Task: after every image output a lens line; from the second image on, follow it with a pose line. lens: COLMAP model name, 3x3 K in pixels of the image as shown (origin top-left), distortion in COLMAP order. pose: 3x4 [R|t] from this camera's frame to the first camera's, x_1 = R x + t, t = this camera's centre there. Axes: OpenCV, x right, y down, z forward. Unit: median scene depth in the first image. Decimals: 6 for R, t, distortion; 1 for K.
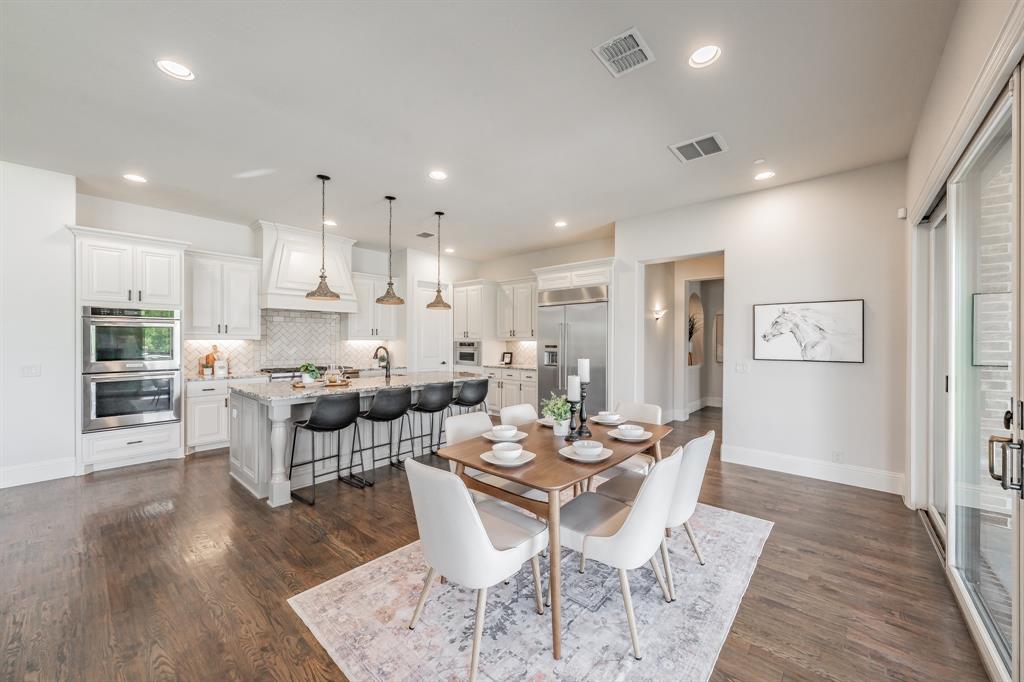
lens RADIAL K [[375.5, 0, 517.4], [0, 375.5, 342.4], [0, 0, 1]] dist [-0.006594, -0.001631]
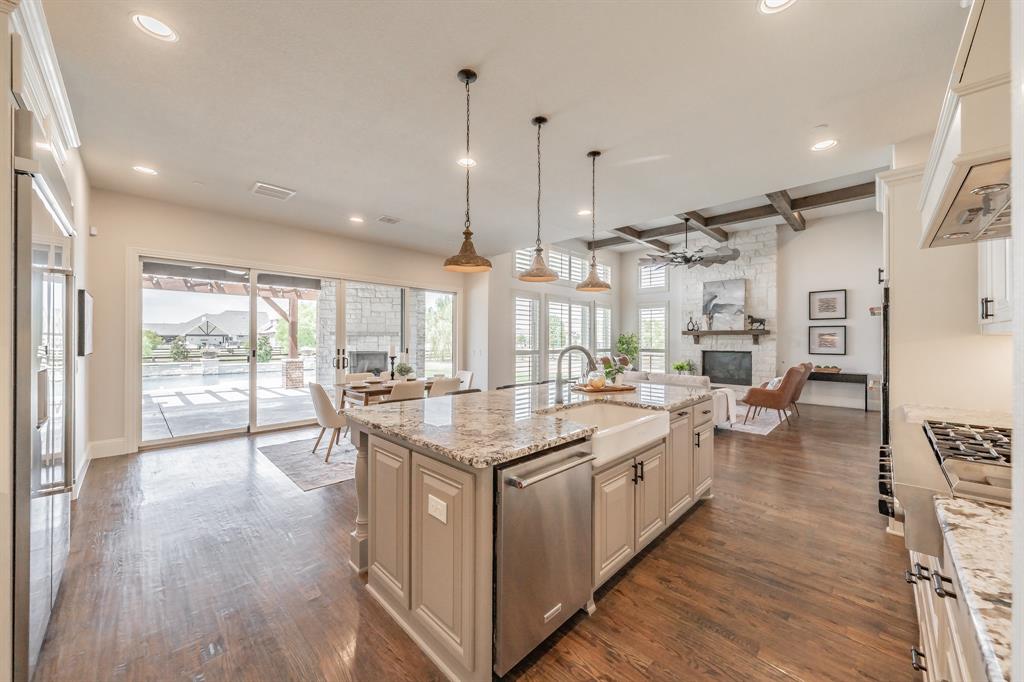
lens RADIAL K [[375.5, 0, 517.2], [0, 375.5, 340.5], [0, 0, 1]] dist [-0.006594, -0.001631]
pose [[-0.998123, -0.007643, 0.060754, -0.296216], [-0.007307, 0.999957, 0.005755, 0.001954], [-0.060796, 0.005300, -0.998136, 1.416228]]
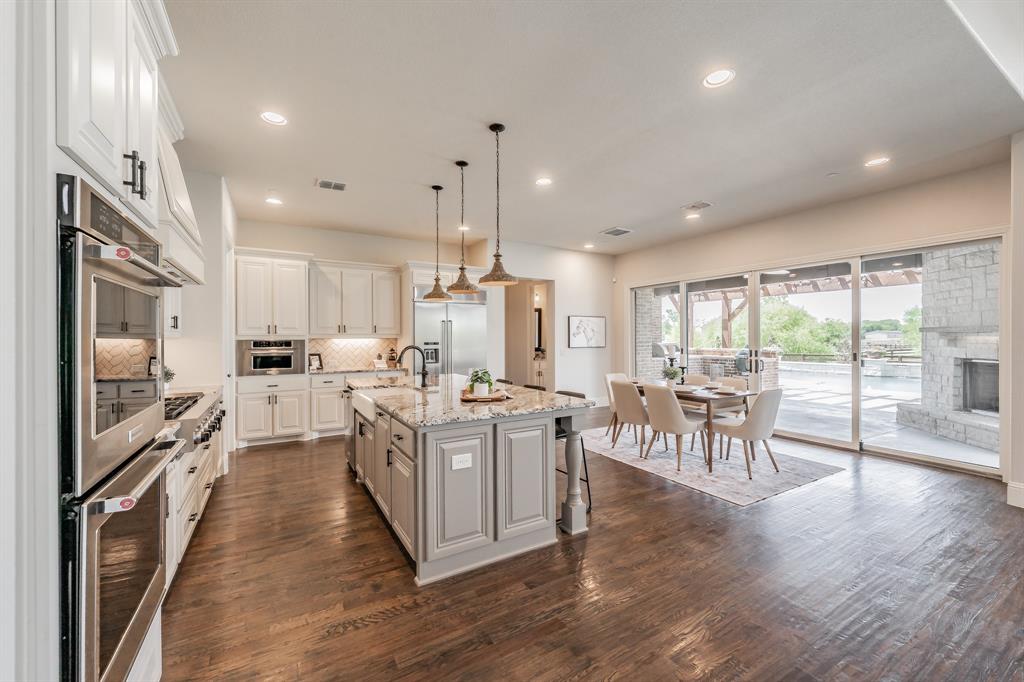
lens RADIAL K [[408.1, 0, 499.1], [0, 408.1, 339.7], [0, 0, 1]] dist [0.000080, 0.000095]
pose [[0.348056, -0.008467, 0.937436, -0.979536], [0.008965, 0.999944, 0.005703, -0.004459], [-0.937431, 0.006419, 0.348112, 0.521536]]
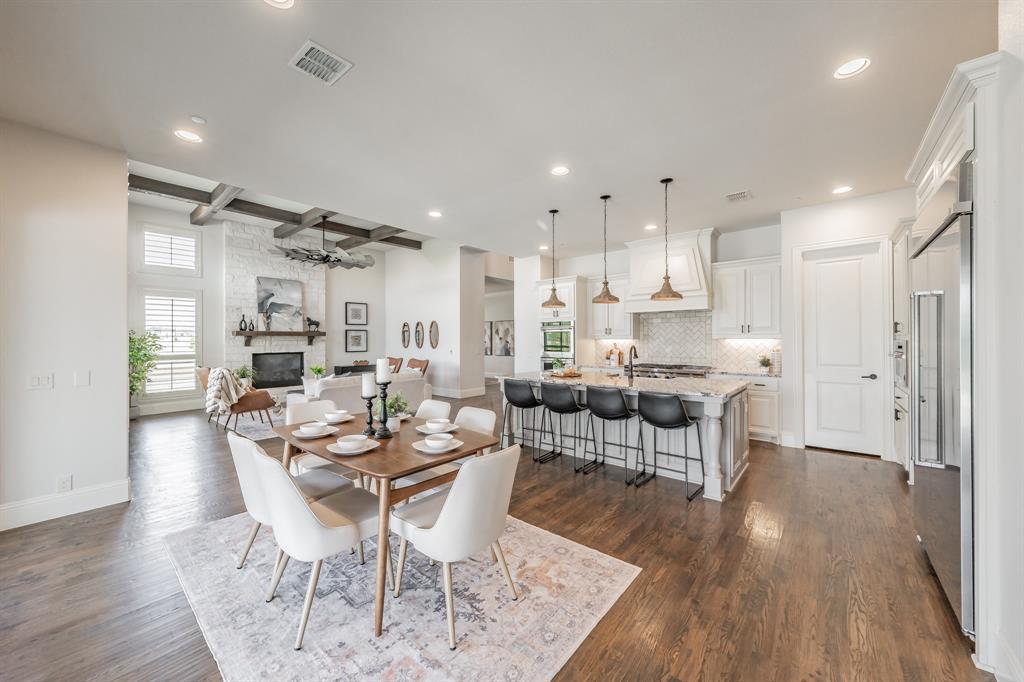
lens RADIAL K [[375.5, 0, 522.4], [0, 375.5, 338.3], [0, 0, 1]] dist [-0.006594, -0.001631]
pose [[0.033652, -0.006946, -0.999409, 0.550558], [-0.001293, 0.999975, -0.006993, -0.000944], [0.999433, 0.001528, 0.033642, 0.629813]]
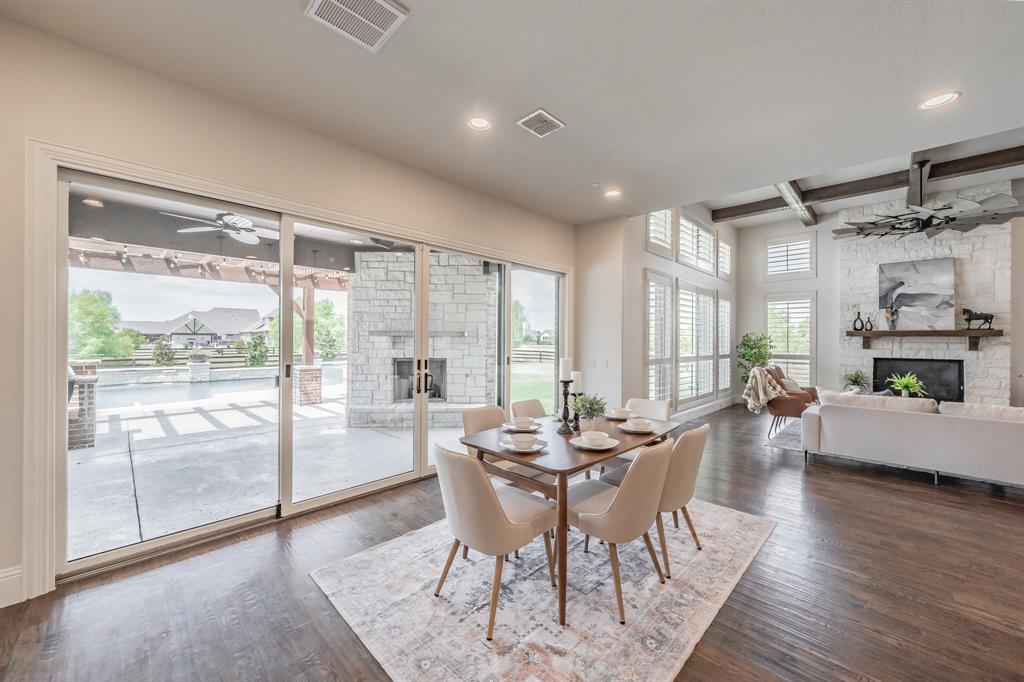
lens RADIAL K [[375.5, 0, 501.0], [0, 375.5, 340.0], [0, 0, 1]] dist [-0.006594, -0.001631]
pose [[-0.997871, -0.009932, 0.064464, 0.158303], [-0.009486, 0.999929, 0.007219, -0.004917], [-0.064531, 0.006593, -0.997894, 0.947168]]
